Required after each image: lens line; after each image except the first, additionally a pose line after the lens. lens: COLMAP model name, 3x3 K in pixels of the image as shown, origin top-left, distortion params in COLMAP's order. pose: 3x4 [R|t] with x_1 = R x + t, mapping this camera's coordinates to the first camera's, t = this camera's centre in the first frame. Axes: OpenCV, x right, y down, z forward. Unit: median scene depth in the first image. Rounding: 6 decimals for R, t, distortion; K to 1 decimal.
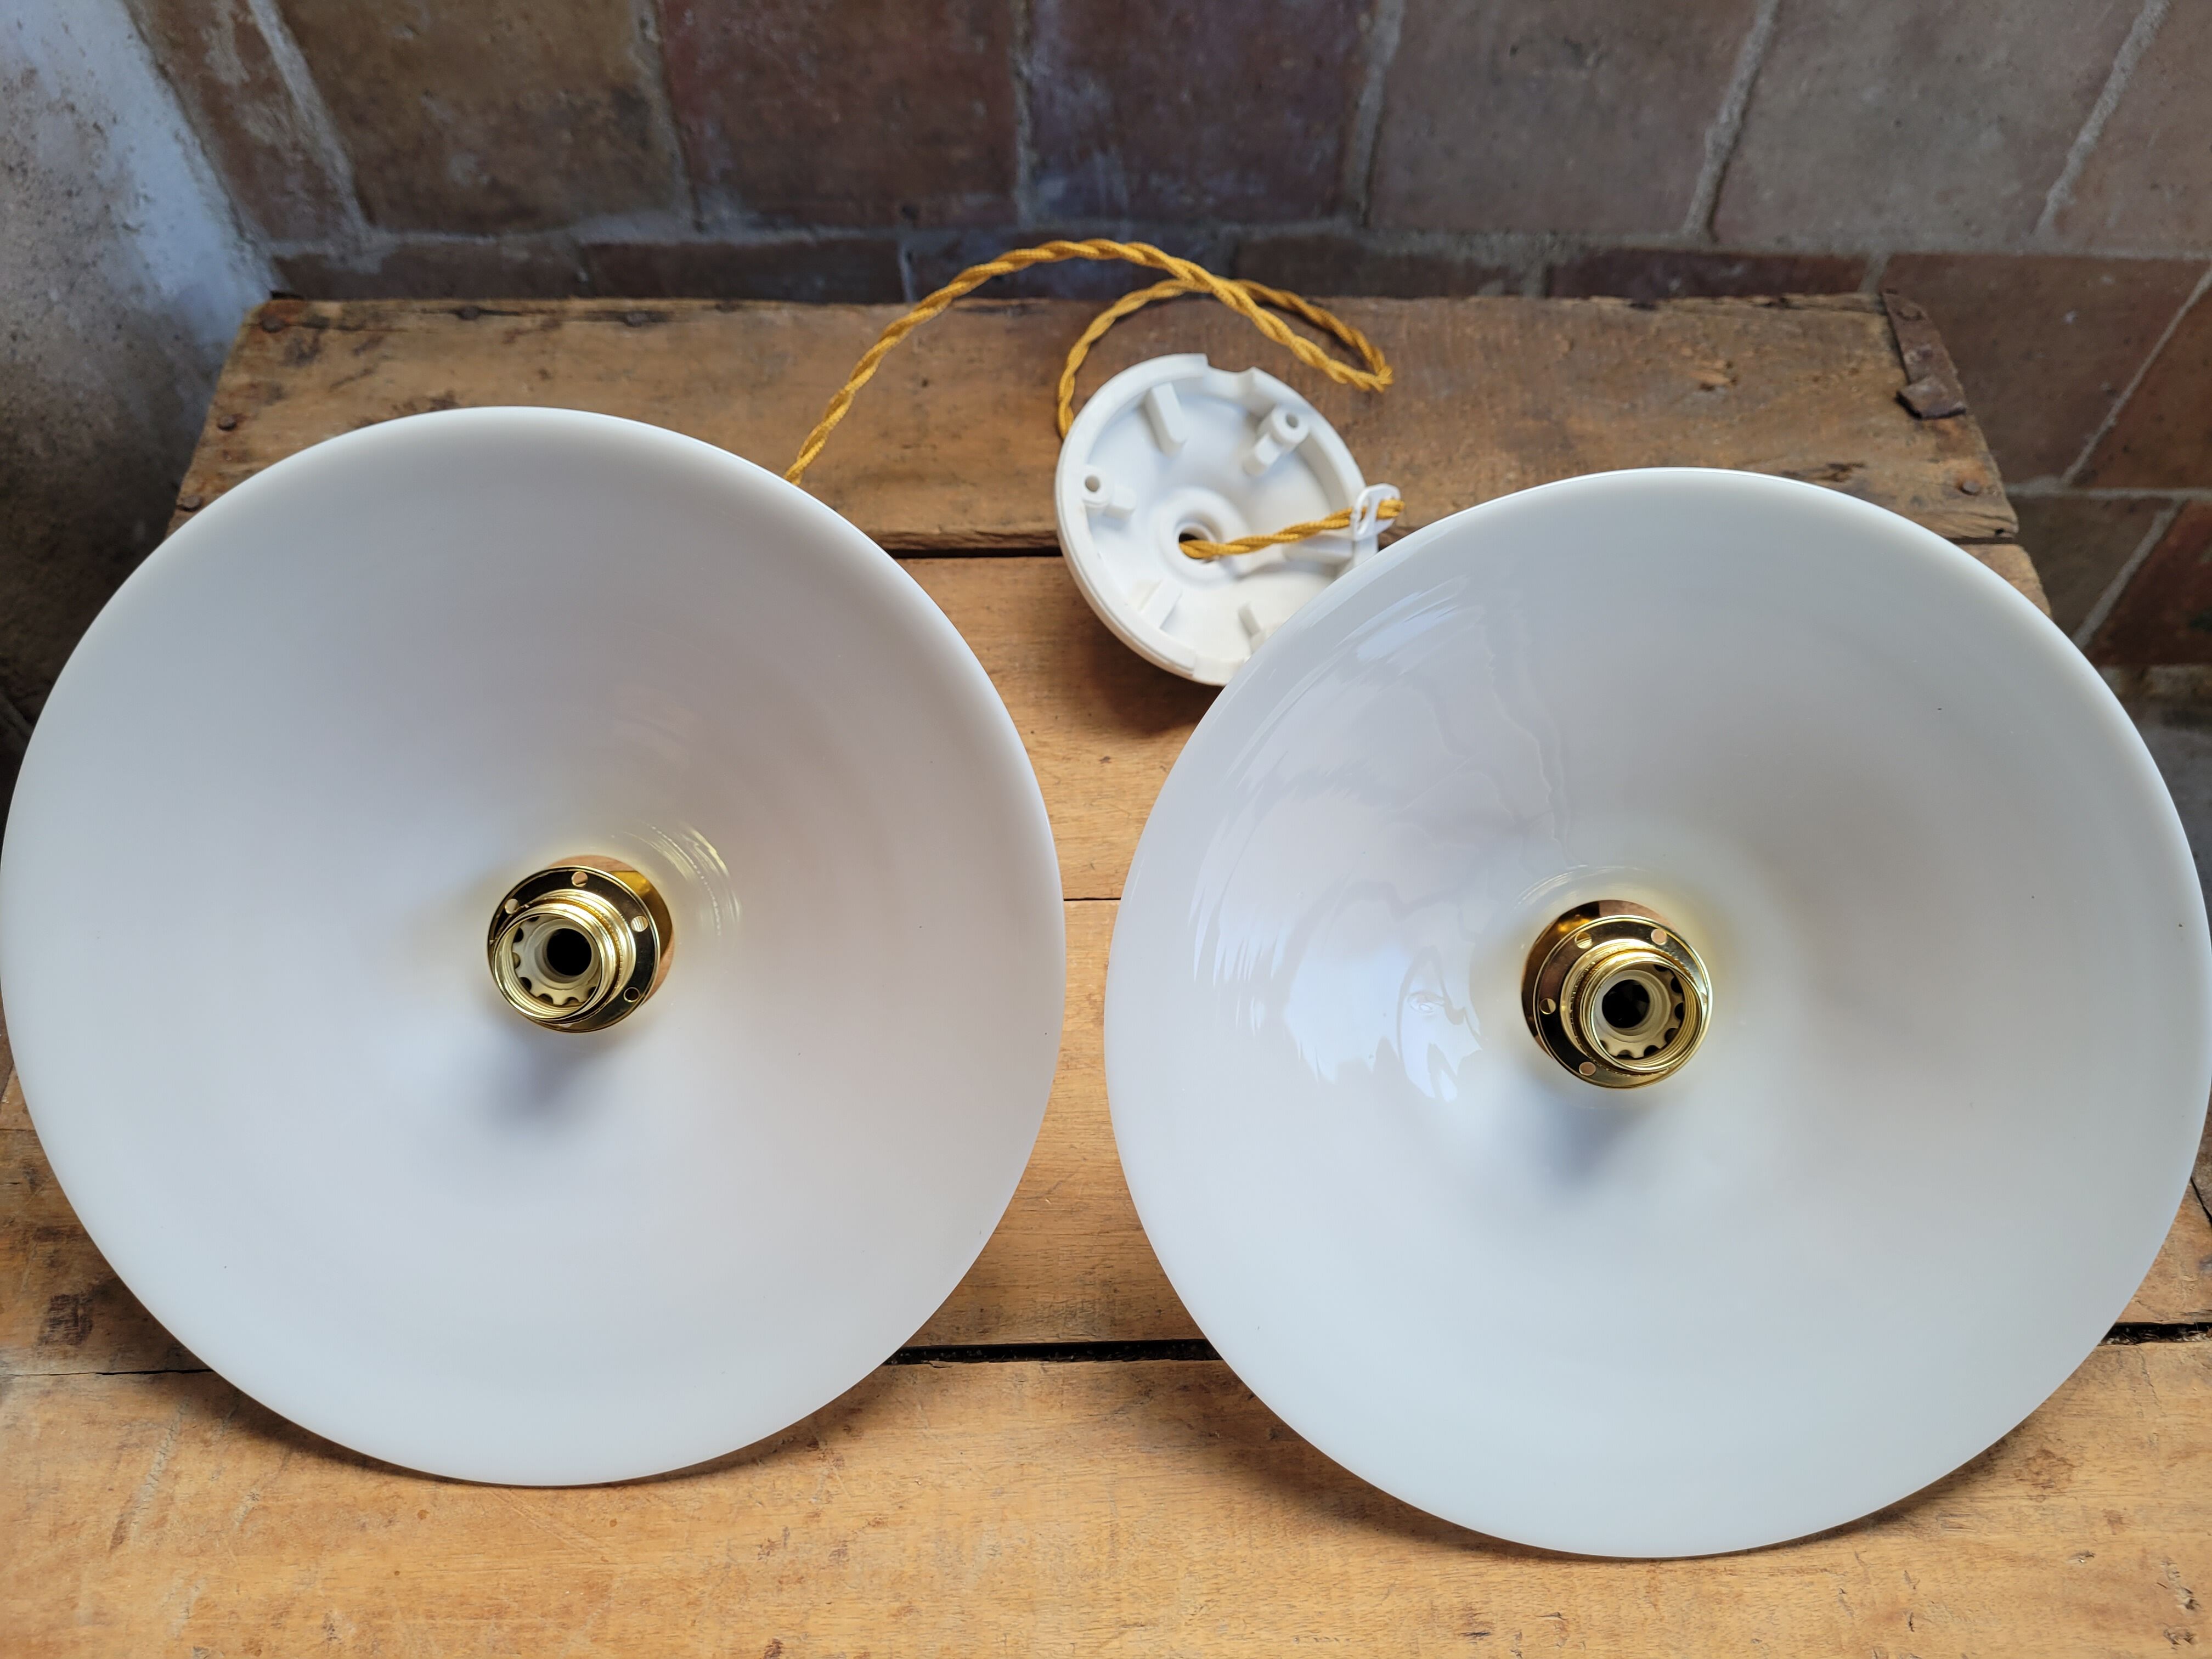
lens RADIAL K [[1703.9, 0, 1115.7], [0, 1703.9, 808.9], [0, 0, 1]] dist [0.030431, -0.031290]
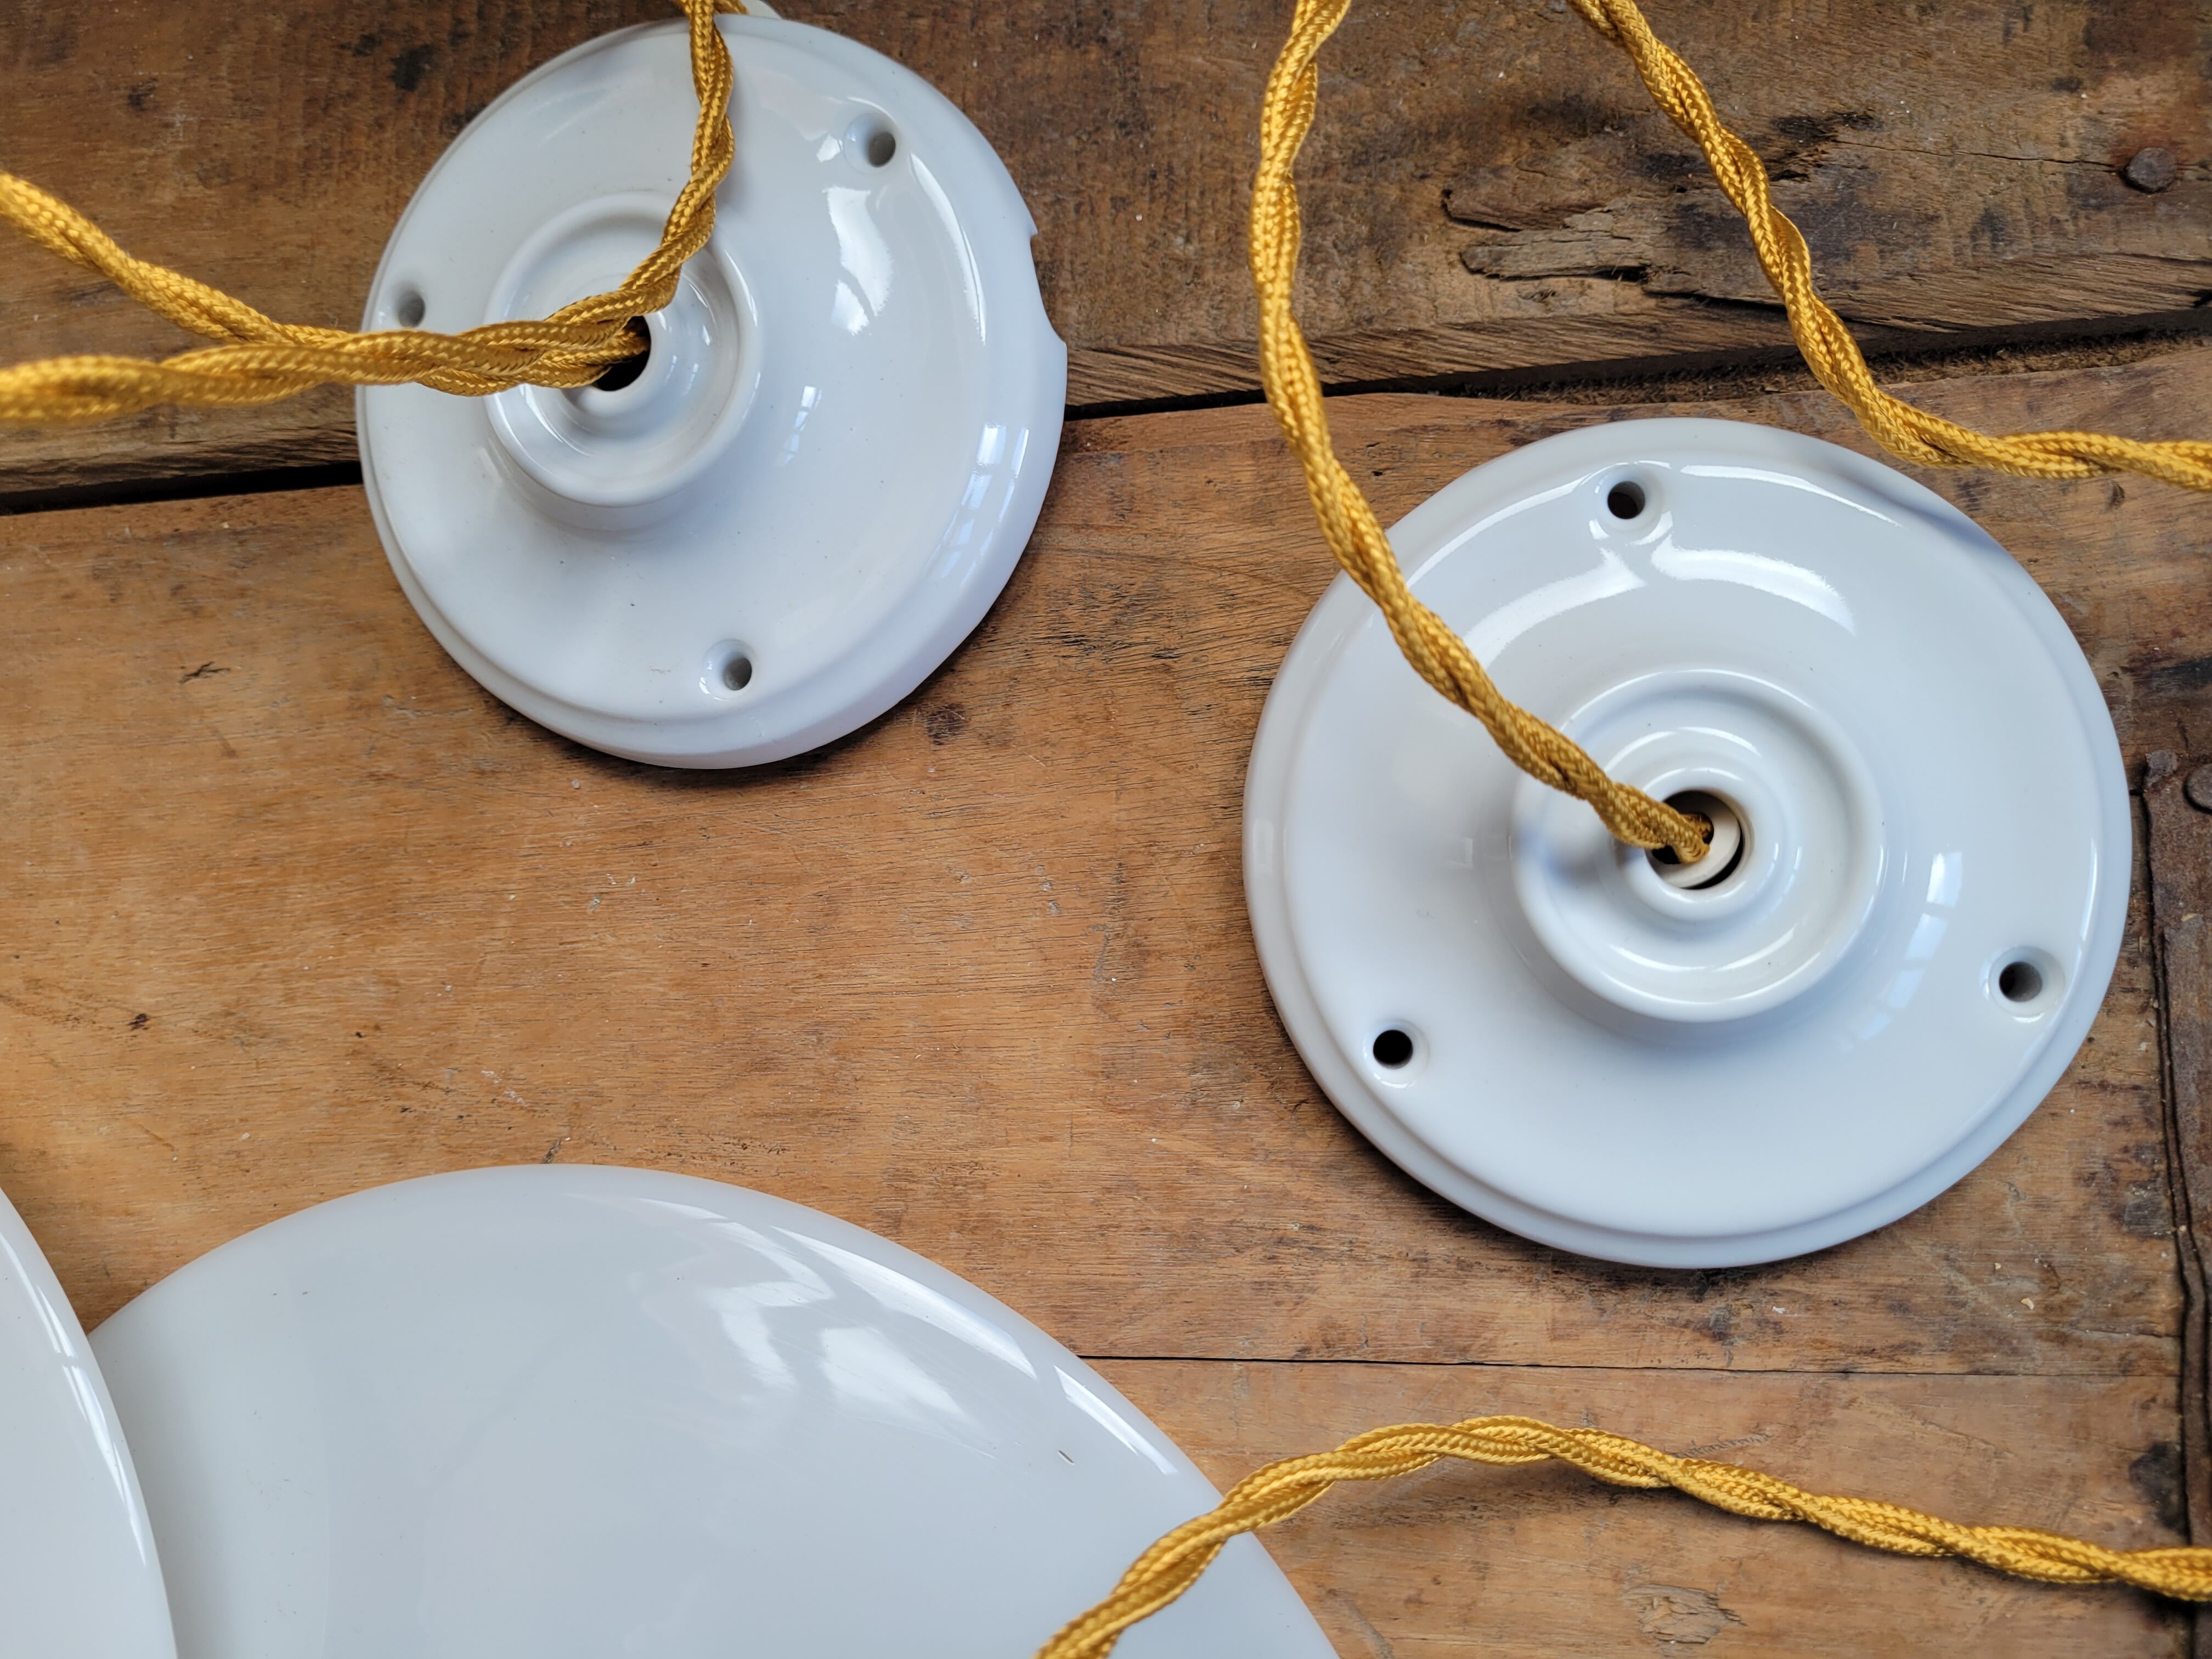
lens RADIAL K [[1703.9, 0, 1119.6], [0, 1703.9, 809.3], [0, 0, 1]] dist [0.030431, -0.031290]
pose [[0.982239, -0.022865, -0.186236, 0.325672], [0.105152, 0.889121, 0.445430, -0.243559], [0.155402, -0.457101, 0.875733, 0.538894]]
